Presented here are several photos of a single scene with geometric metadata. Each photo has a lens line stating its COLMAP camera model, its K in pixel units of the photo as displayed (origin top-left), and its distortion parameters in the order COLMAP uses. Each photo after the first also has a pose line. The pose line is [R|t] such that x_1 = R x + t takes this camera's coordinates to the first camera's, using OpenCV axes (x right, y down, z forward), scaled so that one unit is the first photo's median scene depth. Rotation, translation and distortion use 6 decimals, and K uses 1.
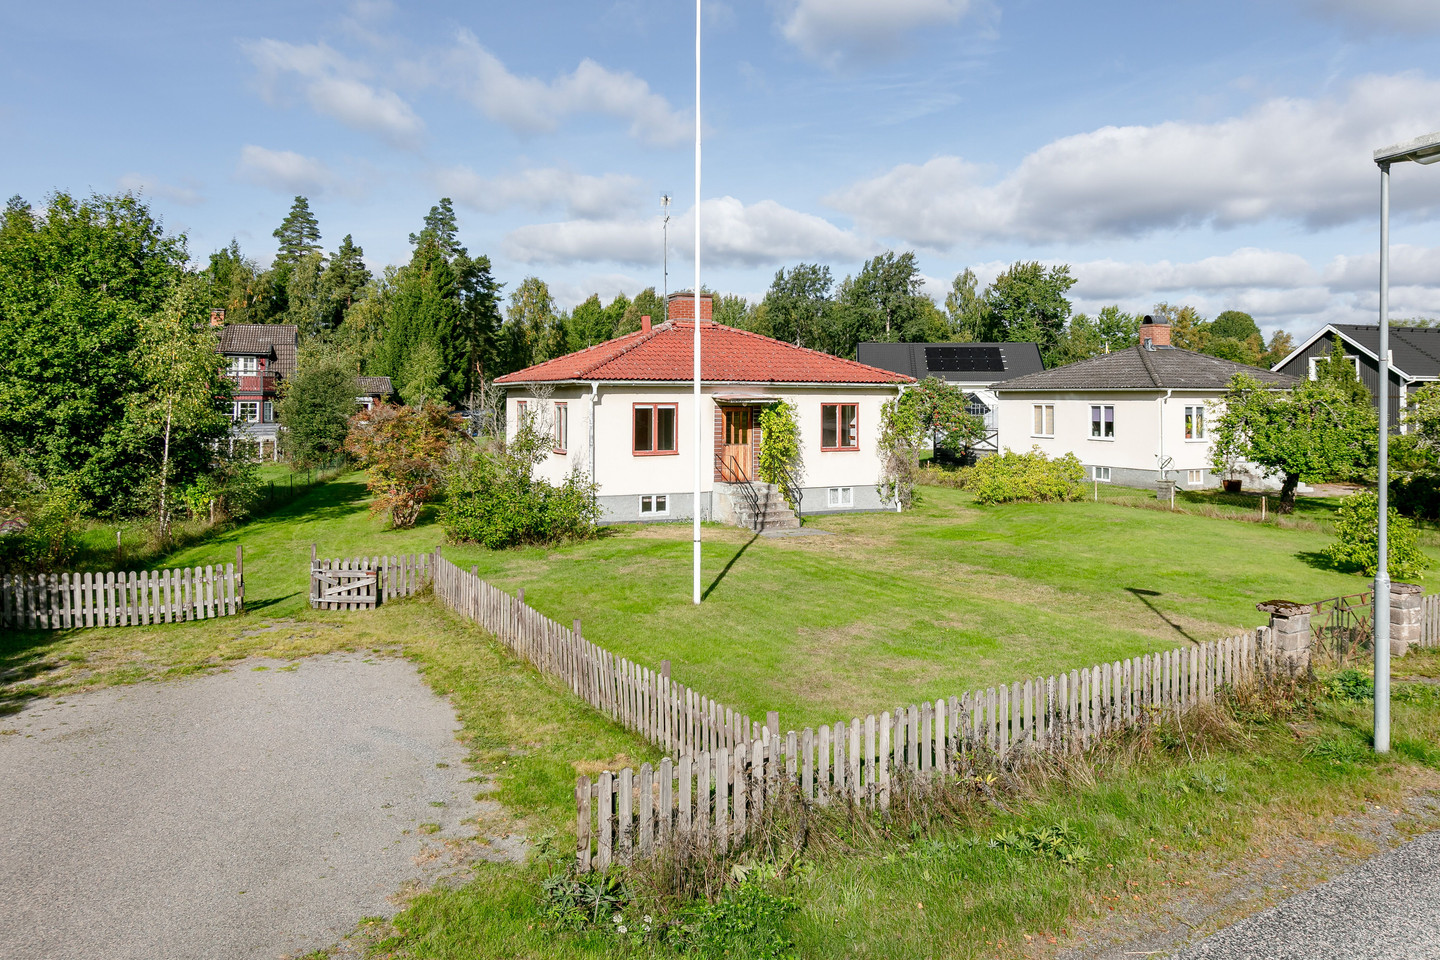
lens RADIAL K [[1011.4, 0, 720.0], [0, 1011.4, 480.0], [0, 0, 1]] dist [-0.019453, 0.002050]
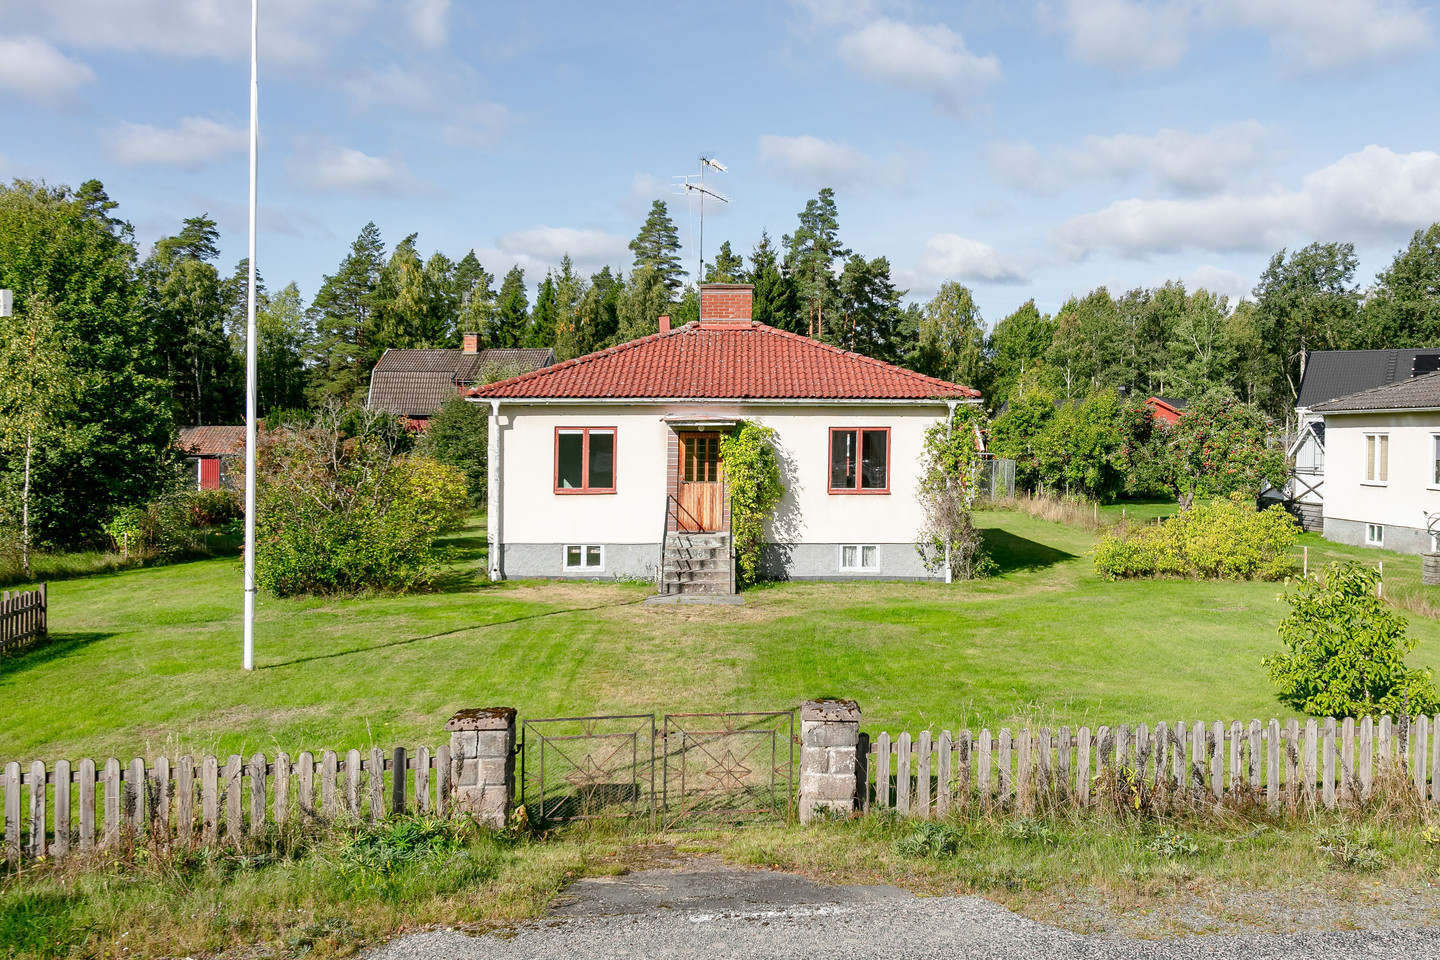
lens RADIAL K [[1284.1, 0, 720.6], [0, 1284.1, 546.7], [0, 0, 1]] dist [-0.007135, -0.000544]
pose [[0.908897, 0.033323, -0.415687, 0.401313], [-0.032225, 0.999434, 0.009657, 0.002965], [0.415773, 0.004618, 0.909457, 0.126977]]
